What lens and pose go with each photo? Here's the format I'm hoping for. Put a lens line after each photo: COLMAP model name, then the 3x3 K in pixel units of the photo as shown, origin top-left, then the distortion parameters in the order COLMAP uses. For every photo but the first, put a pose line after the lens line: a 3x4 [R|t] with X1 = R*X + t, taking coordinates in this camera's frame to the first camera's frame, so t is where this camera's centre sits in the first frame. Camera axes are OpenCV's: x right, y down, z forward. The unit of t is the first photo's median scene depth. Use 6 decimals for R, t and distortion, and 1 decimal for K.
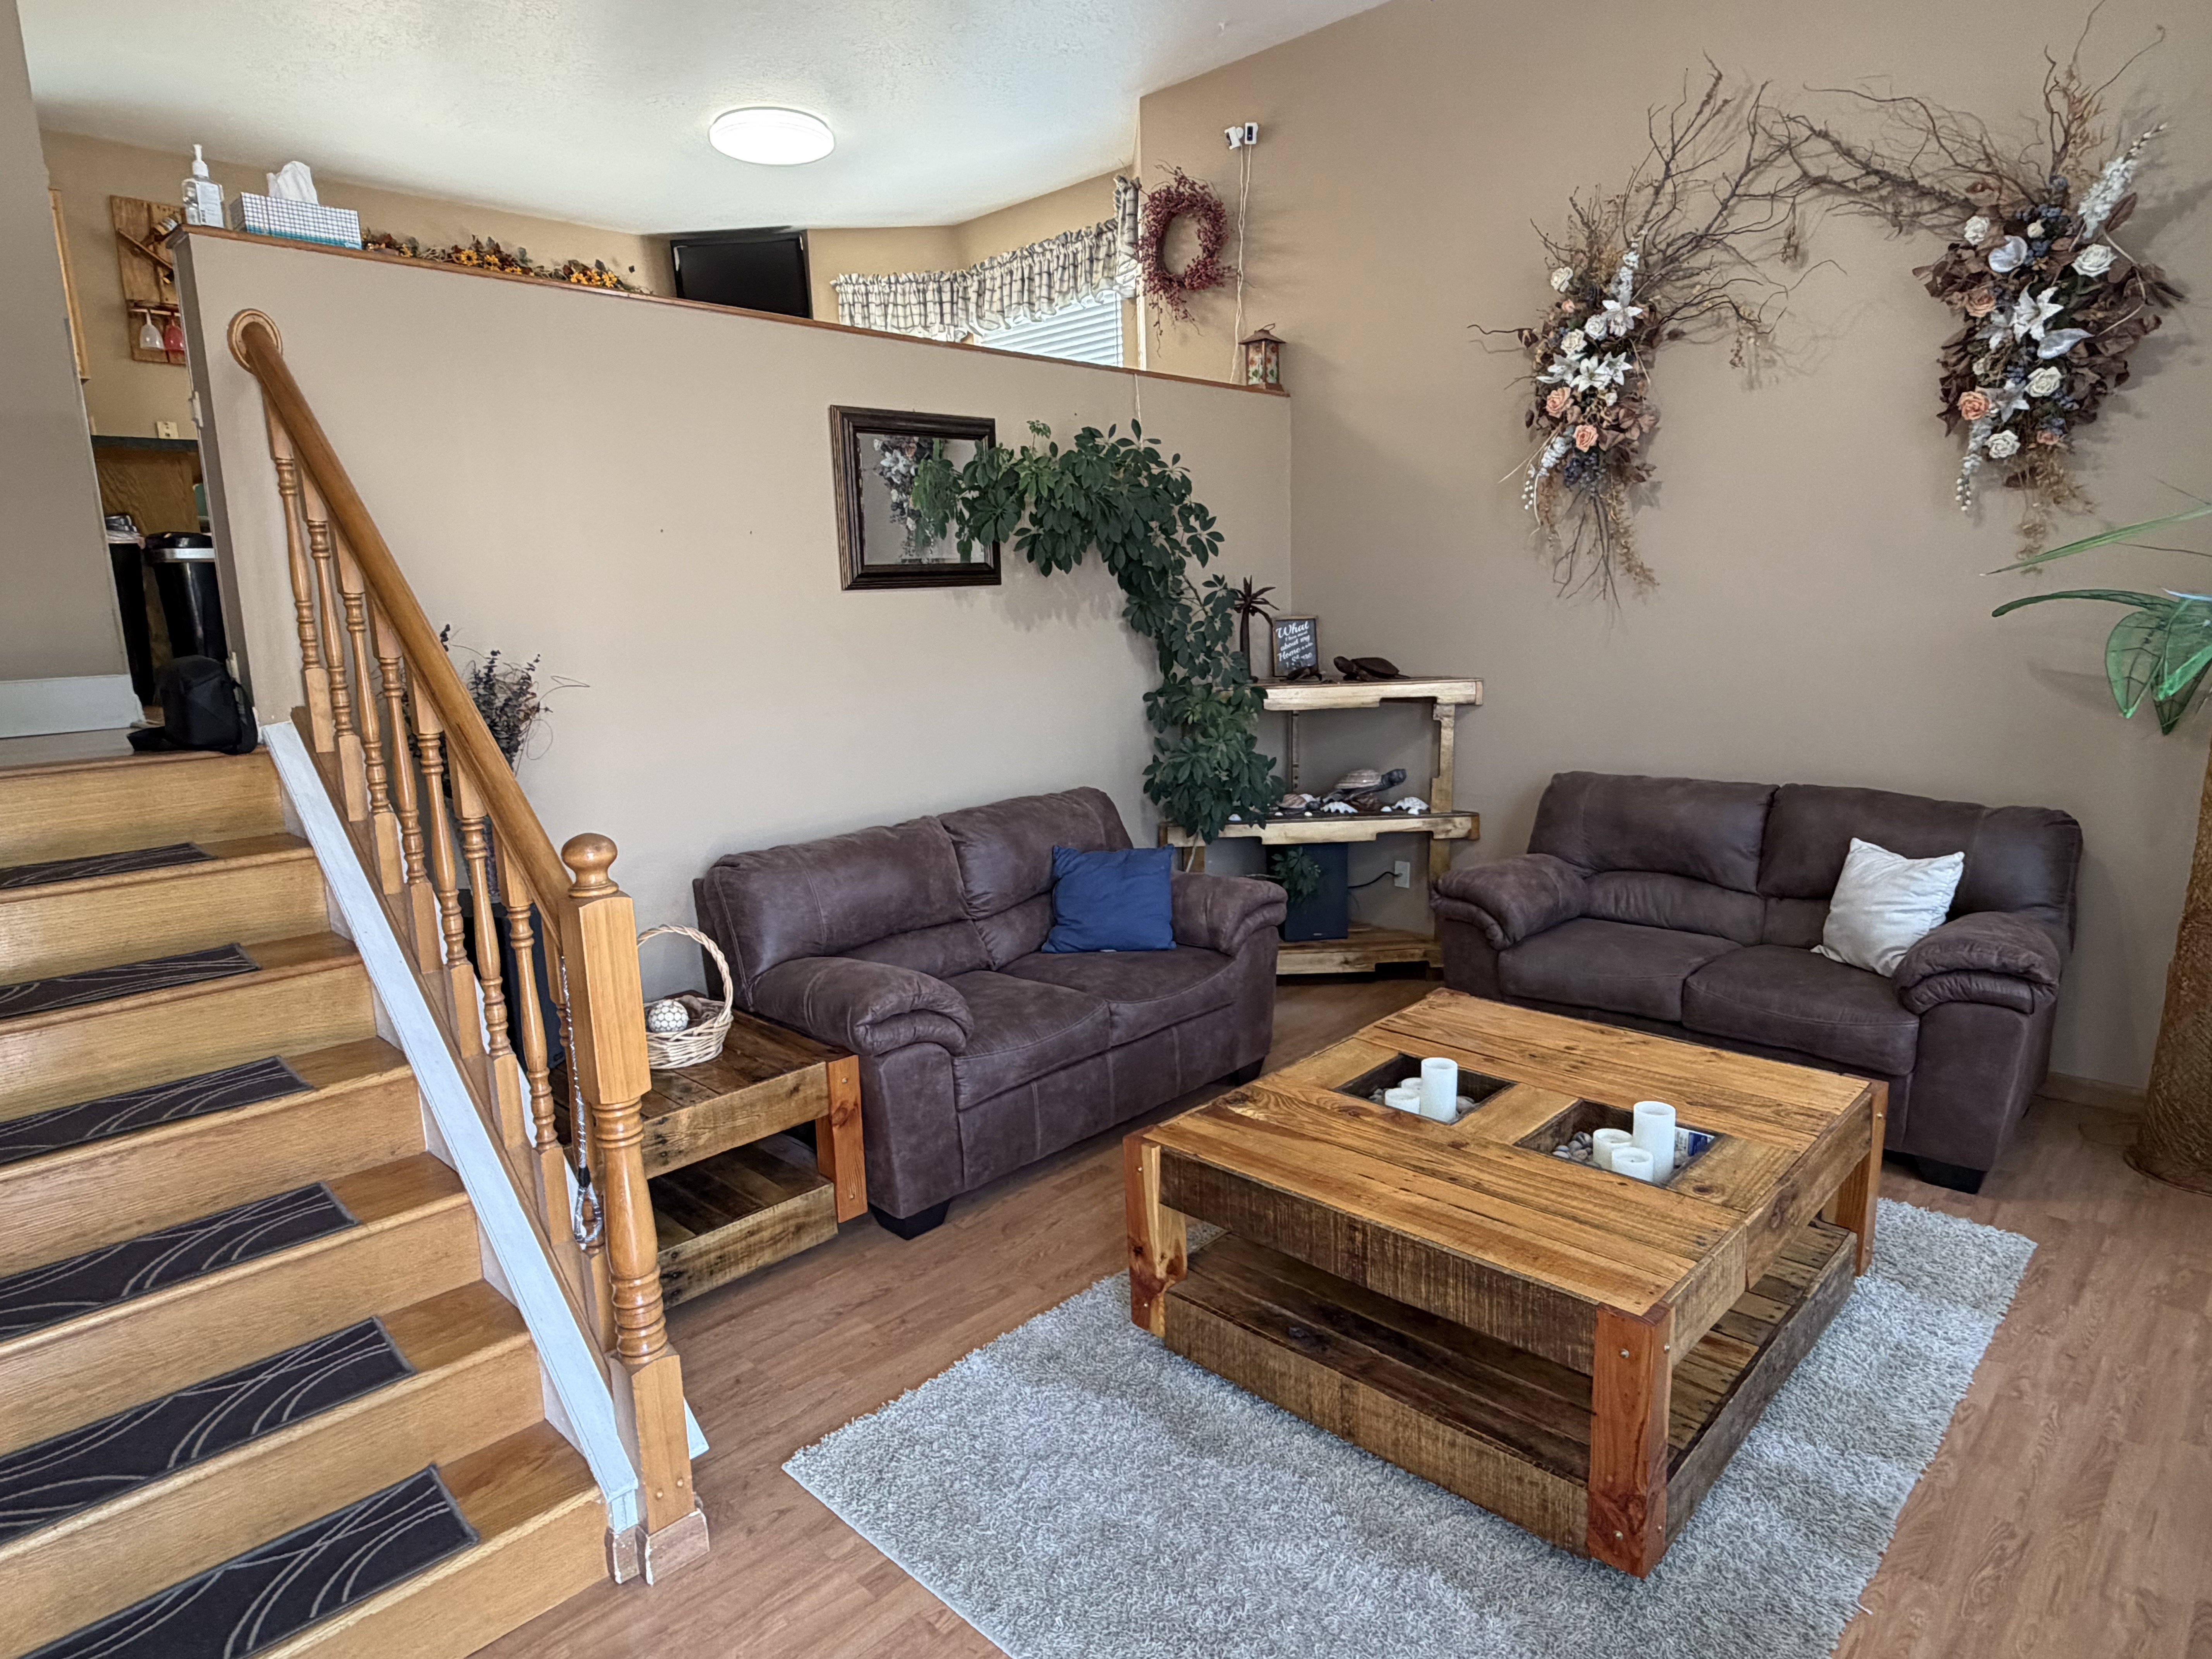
lens RADIAL K [[1289.5, 0, 1107.1], [0, 1289.5, 840.1], [0, 0, 1]] dist [-0.003174, 0.001487]
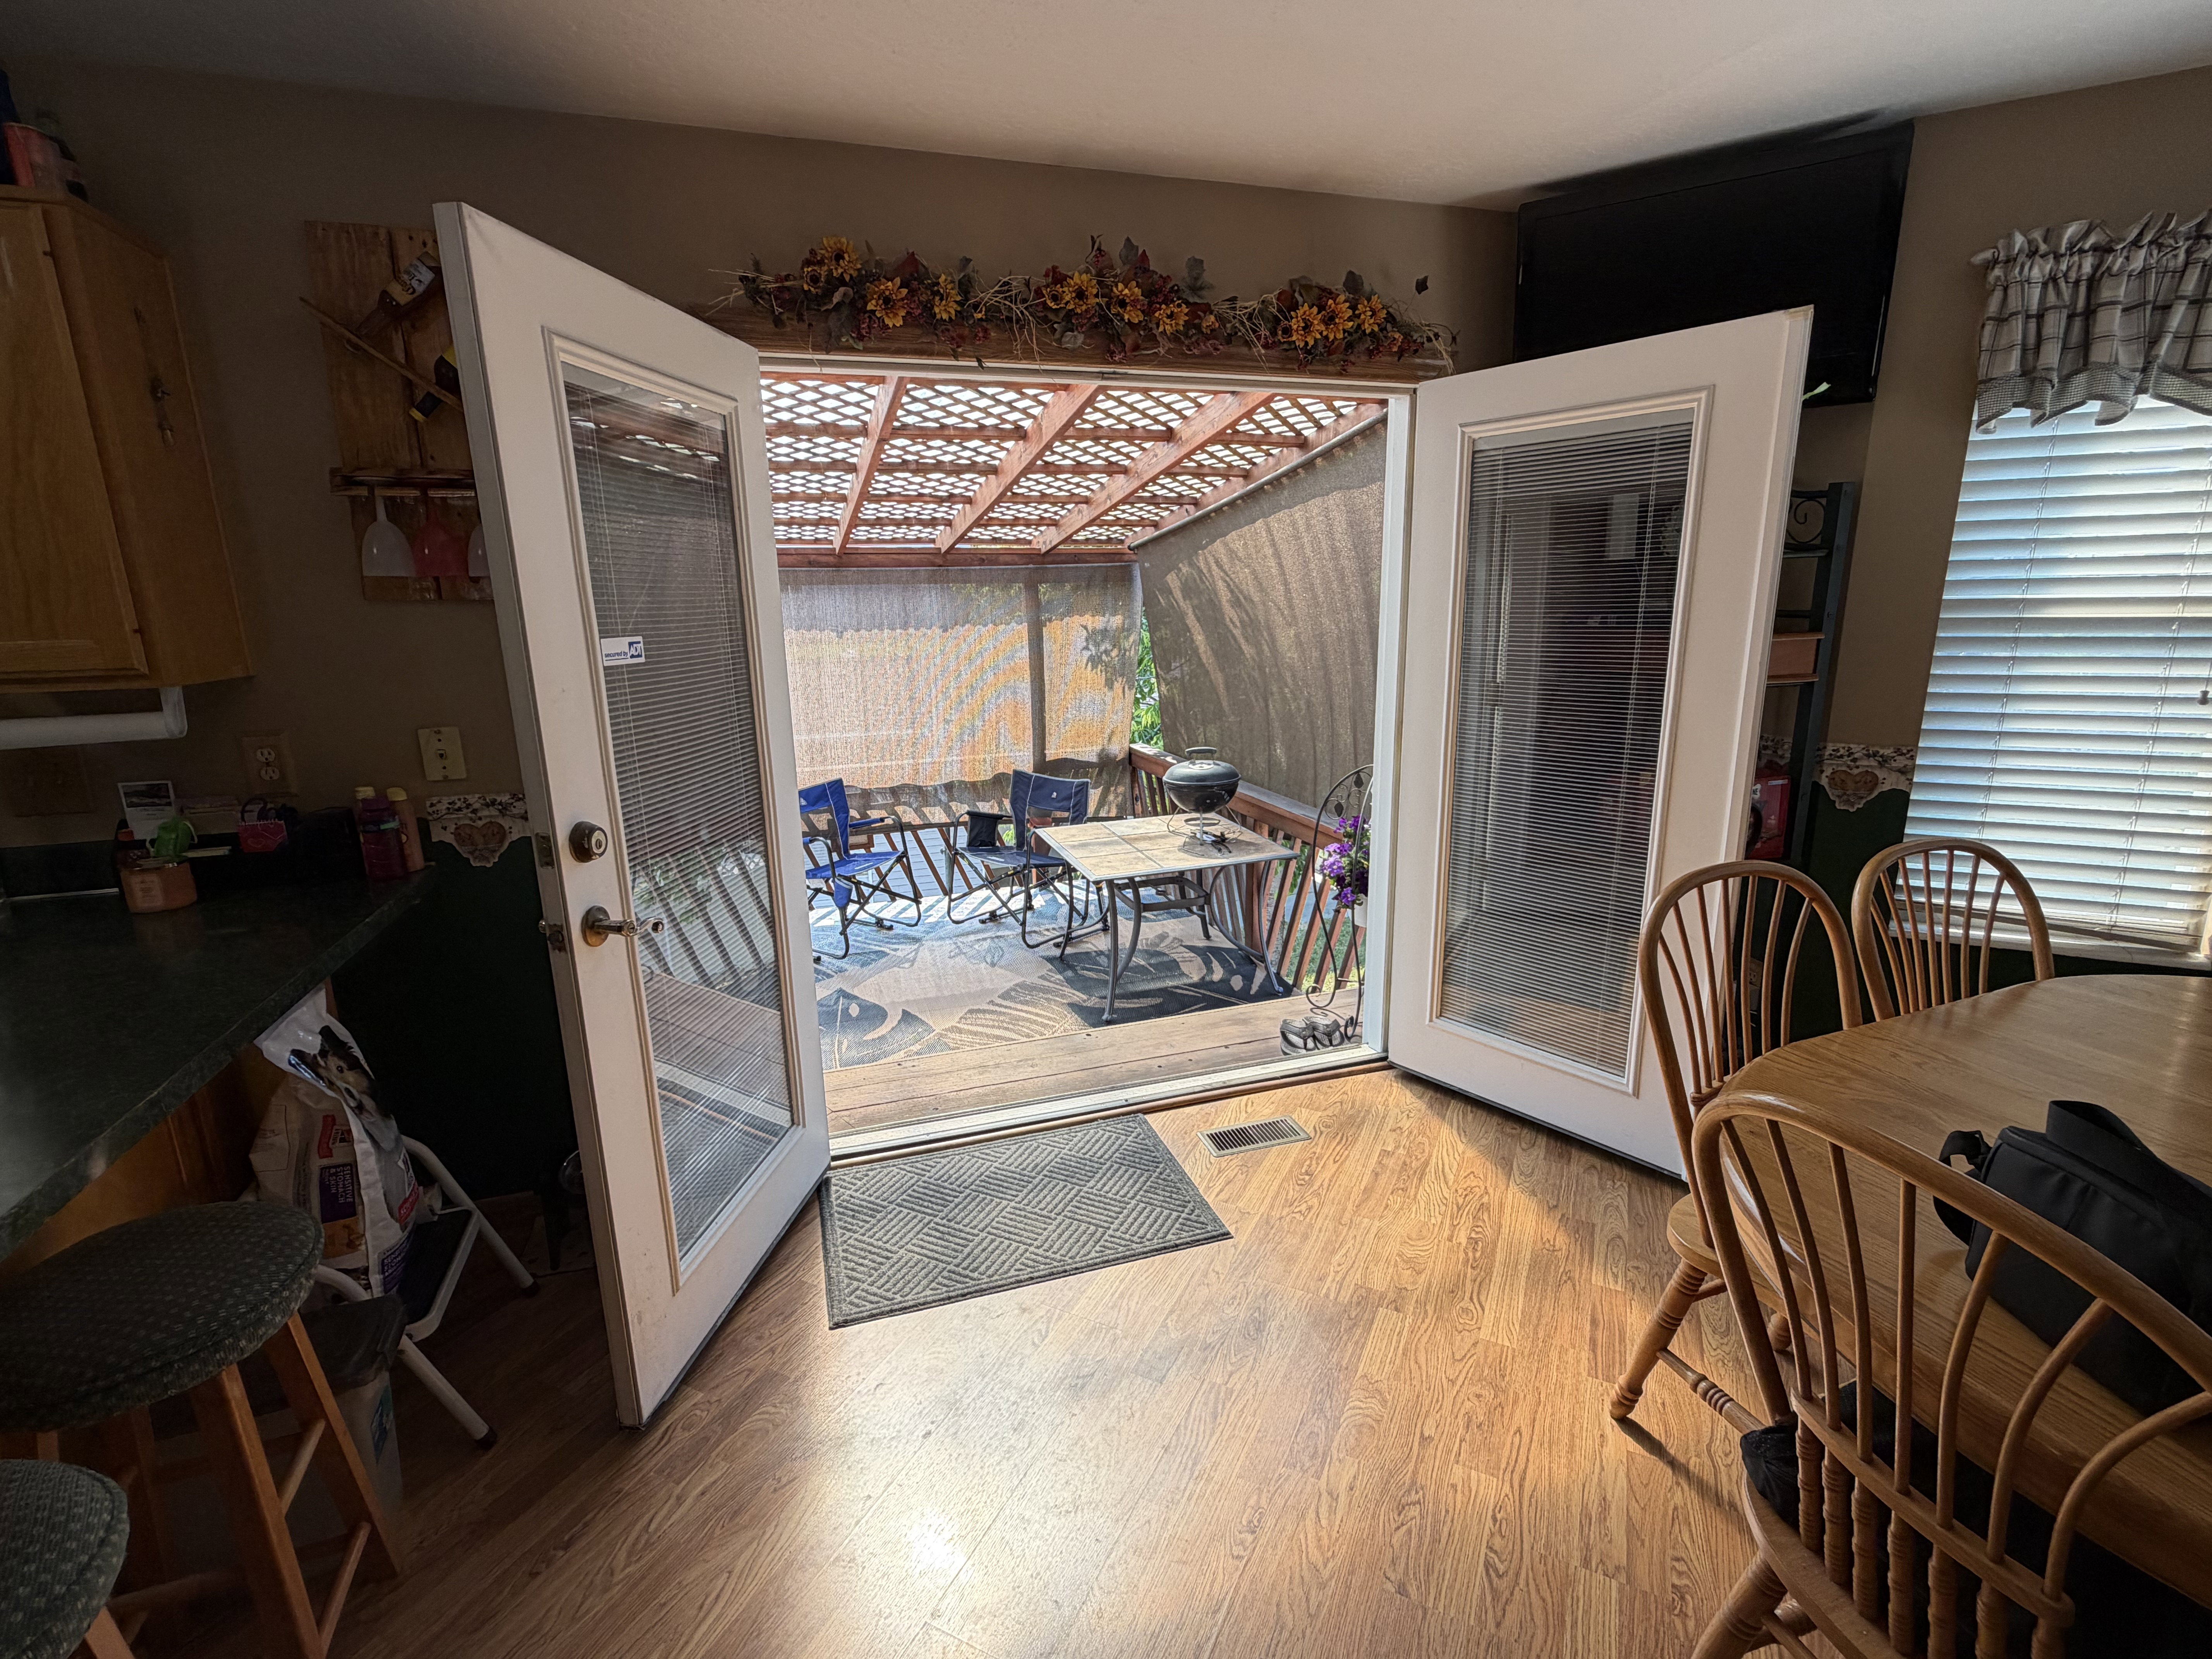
lens RADIAL K [[1017.4, 0, 1102.1], [0, 1017.4, 831.9], [0, 0, 1]] dist [0.000992, 0.000277]
pose [[0.884333, 0.122030, -0.450626, -0.308312], [-0.096351, 0.992160, 0.079594, -0.296285], [0.456806, -0.026969, 0.889157, 0.685070]]
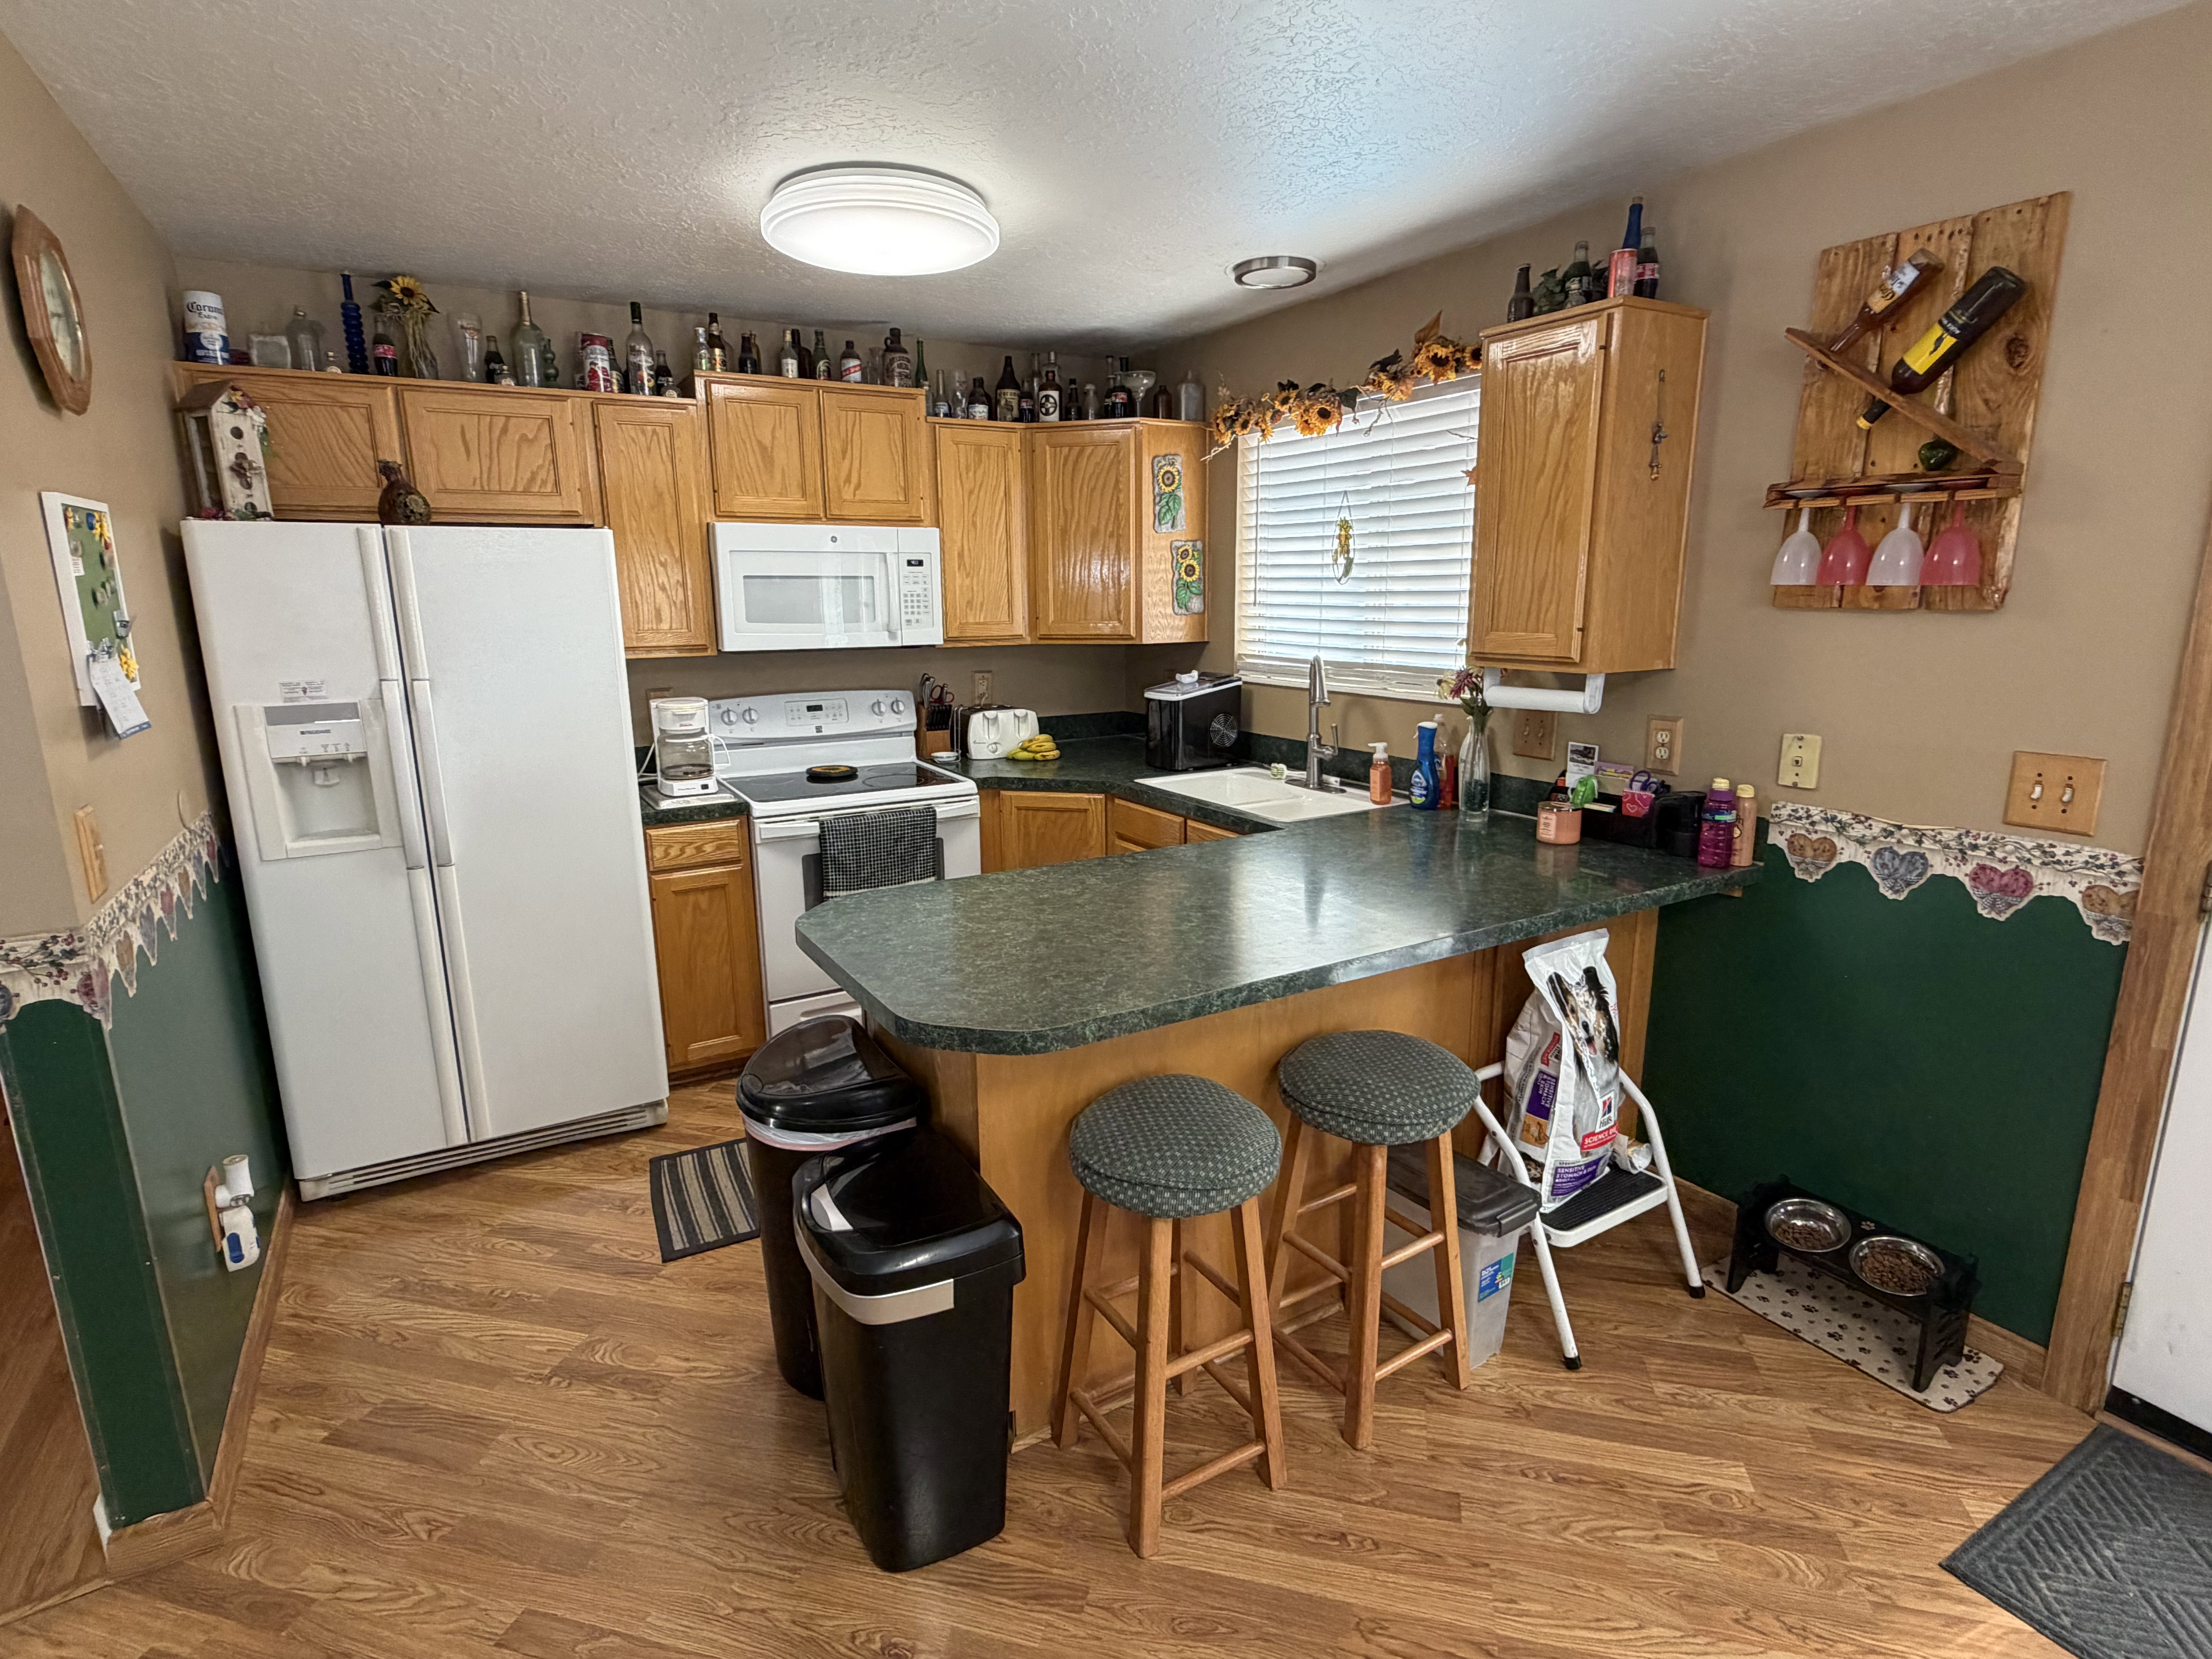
lens RADIAL K [[1110.8, 0, 1100.9], [0, 1110.8, 831.1], [0, 0, 1]] dist [0.005146, -0.003826]
pose [[-0.259306, 0.239018, -0.935752, -0.250372], [-0.161419, 0.944538, 0.285993, -0.318614], [0.952210, 0.225208, -0.206343, 0.743463]]
